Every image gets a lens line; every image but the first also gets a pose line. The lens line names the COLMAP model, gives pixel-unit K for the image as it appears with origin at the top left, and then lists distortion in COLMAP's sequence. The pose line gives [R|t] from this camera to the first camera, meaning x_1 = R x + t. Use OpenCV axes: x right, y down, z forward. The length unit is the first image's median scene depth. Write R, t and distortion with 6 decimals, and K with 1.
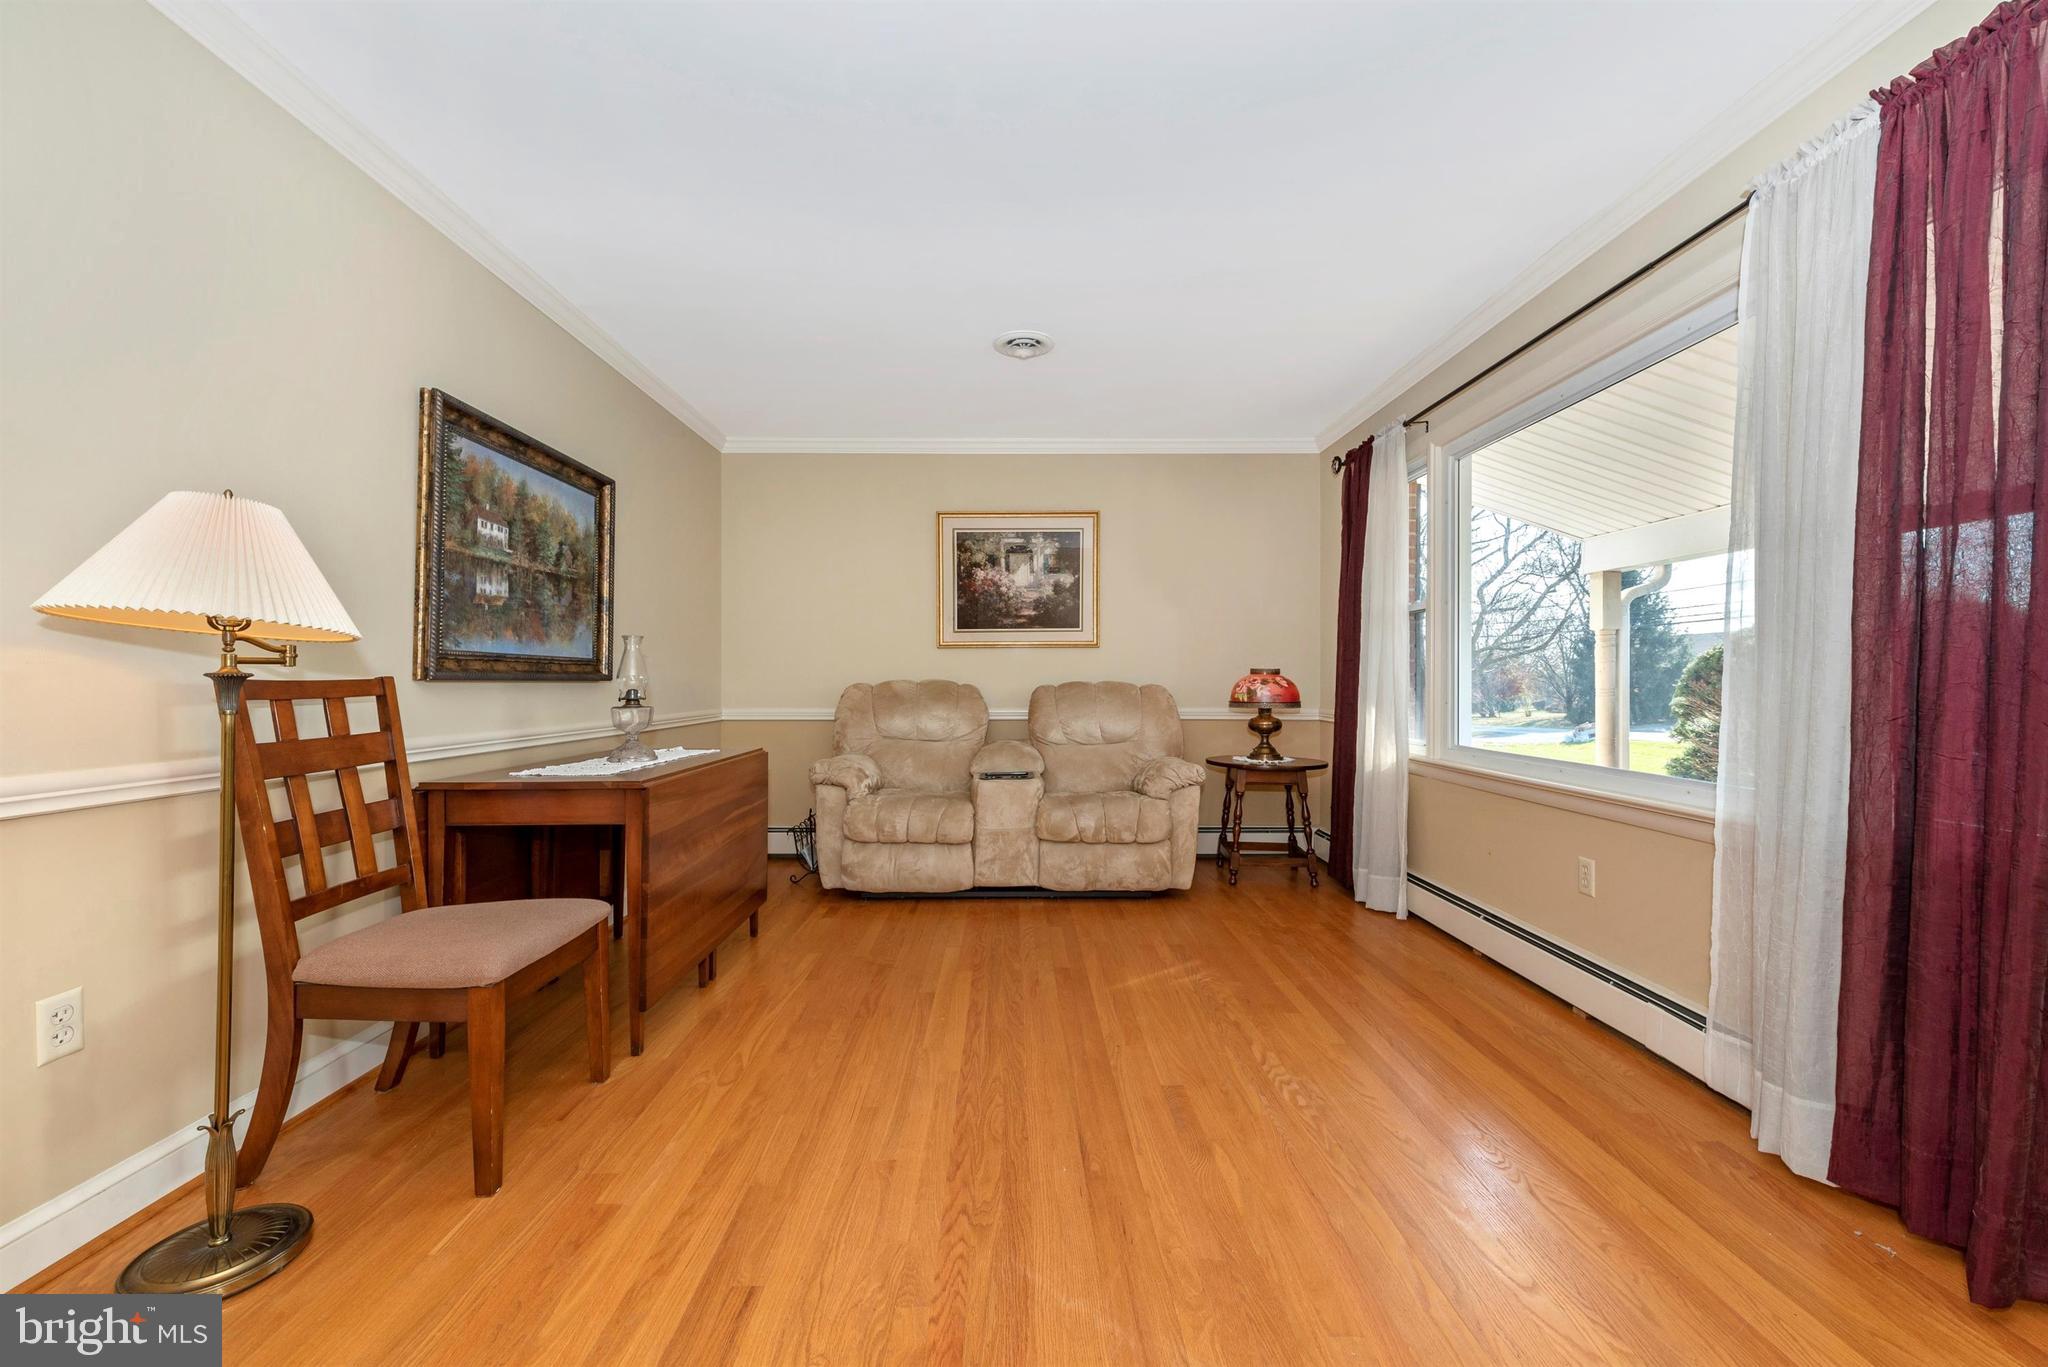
lens RADIAL K [[816.7, 0, 1010.2], [0, 816.7, 680.9], [0, 0, 1]] dist [0.014565, -0.001152]
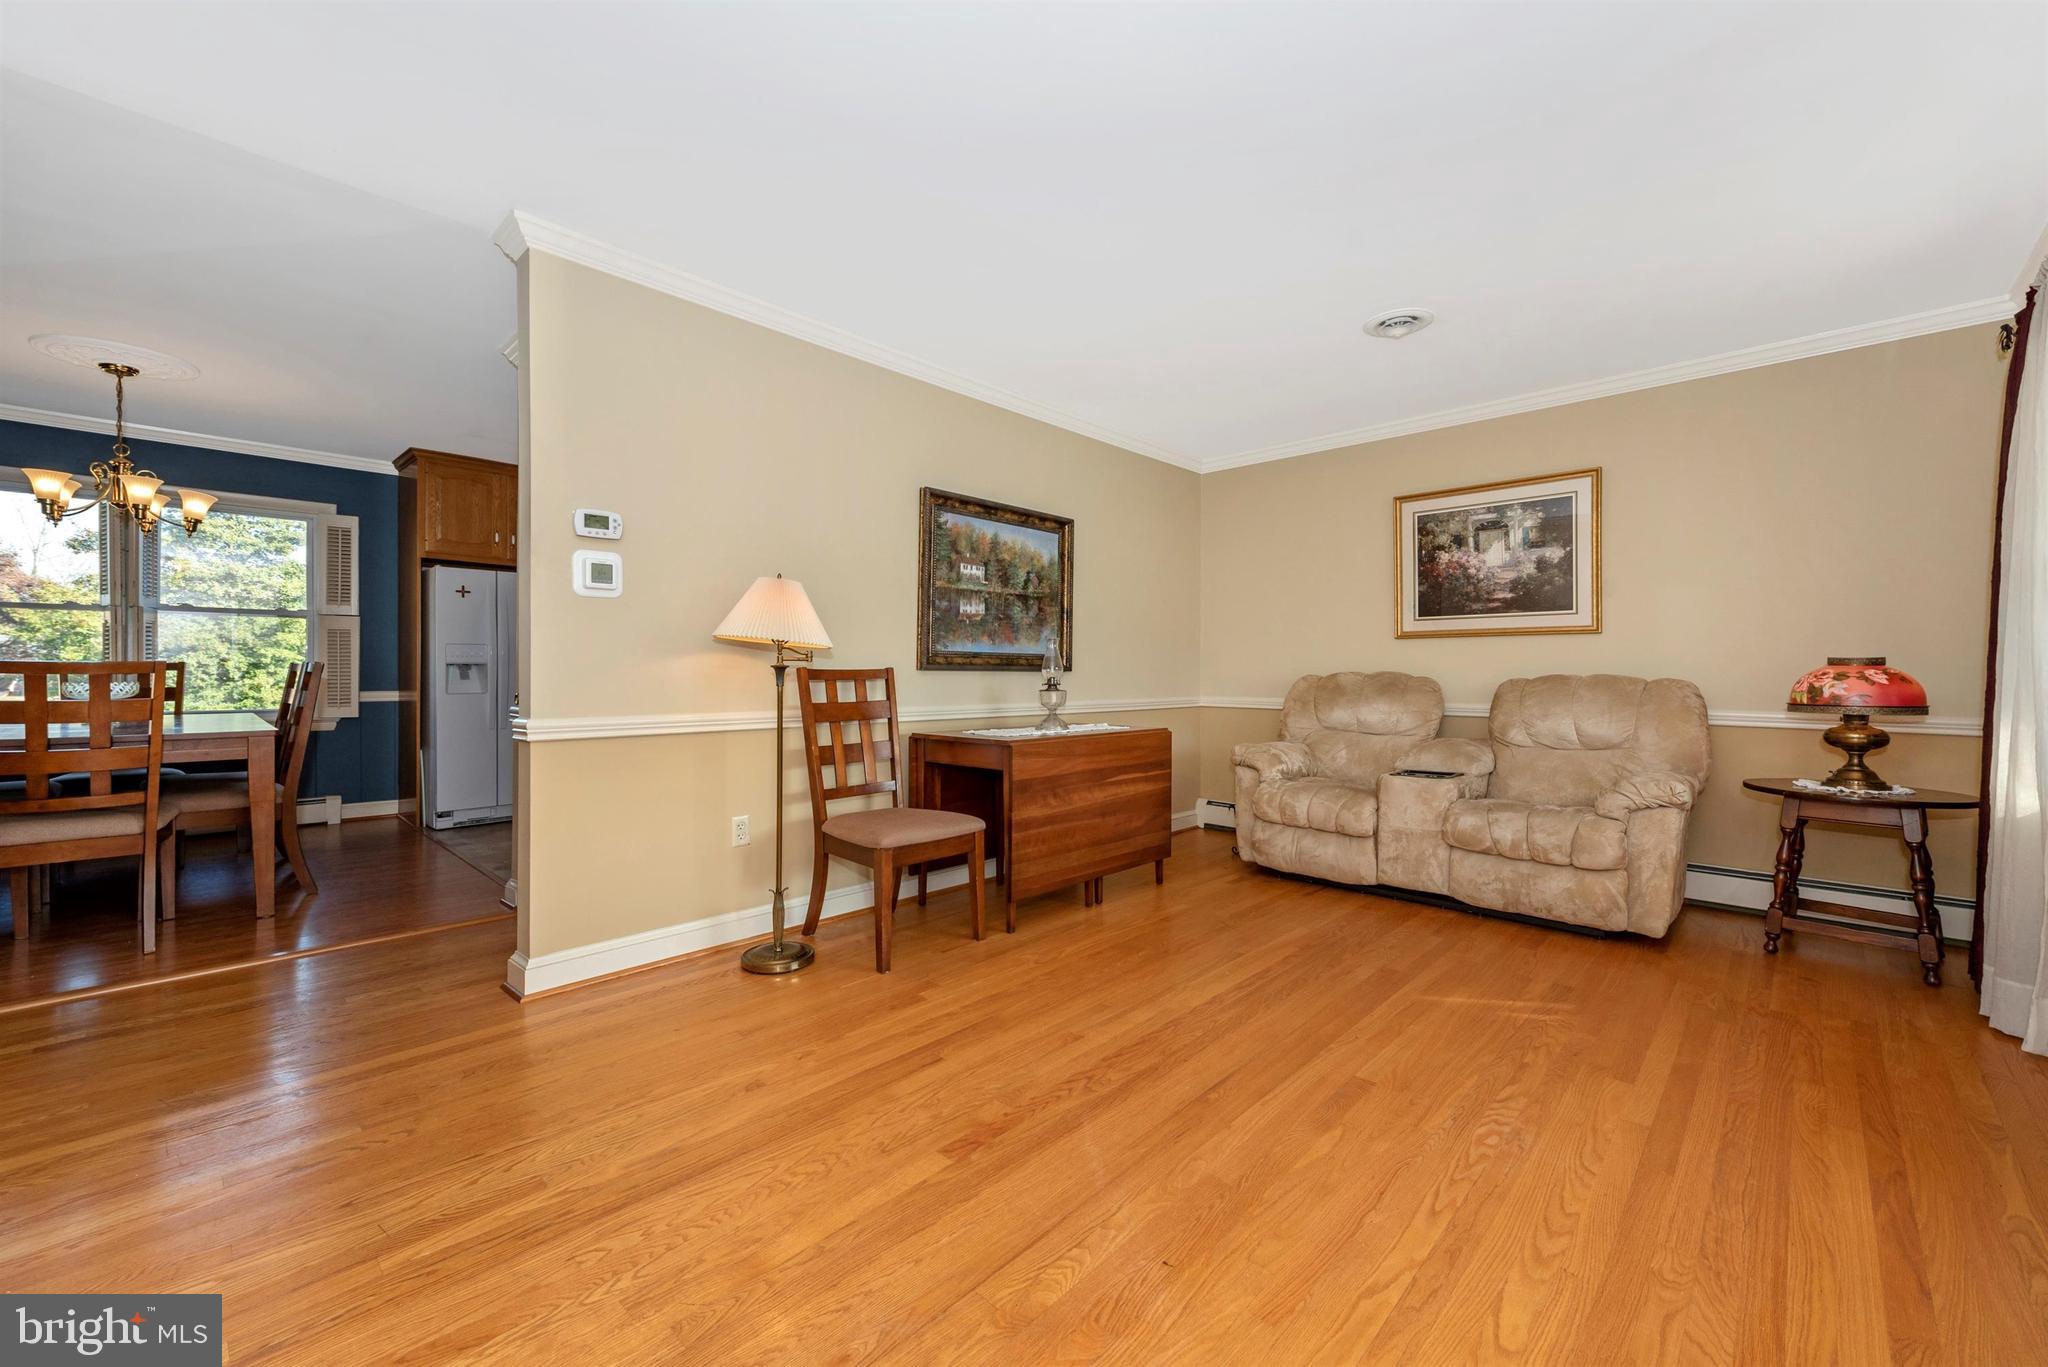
lens RADIAL K [[816.7, 0, 1010.3], [0, 816.7, 671.5], [0, 0, 1]] dist [0.014565, -0.001152]
pose [[0.712408, 0.003457, -0.701757, 0.395390], [-0.004598, 0.999989, 0.000258, 0.000547], [0.701750, 0.003043, 0.712416, -0.008754]]
